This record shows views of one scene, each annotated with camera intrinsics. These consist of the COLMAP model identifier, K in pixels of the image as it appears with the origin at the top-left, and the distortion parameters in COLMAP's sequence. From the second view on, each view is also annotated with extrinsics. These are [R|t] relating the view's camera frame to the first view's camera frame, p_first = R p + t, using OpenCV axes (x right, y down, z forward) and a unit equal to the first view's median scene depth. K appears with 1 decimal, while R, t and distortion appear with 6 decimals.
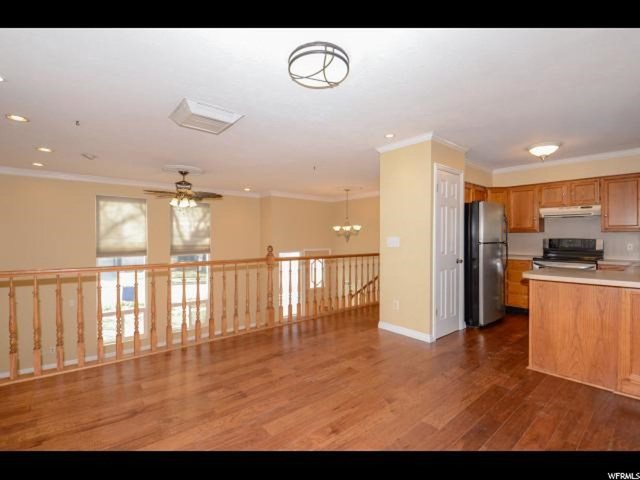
lens RADIAL K [[291.9, 0, 322.2], [0, 291.9, 245.3], [0, 0, 1]] dist [-0.001847, -0.000445]
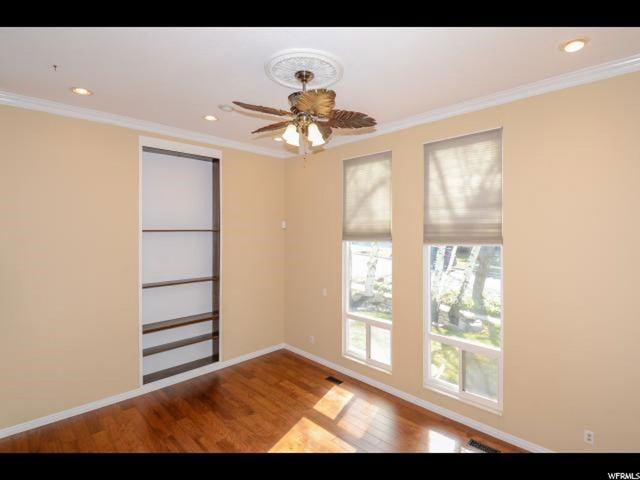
lens RADIAL K [[316.7, 0, 332.6], [0, 316.7, 226.6], [0, 0, 1]] dist [0.000380, -0.000446]
pose [[0.077176, -0.012945, -0.996933, 0.070846], [-0.022843, 0.999630, -0.014748, 0.020696], [0.996756, 0.023912, 0.076852, 1.001398]]
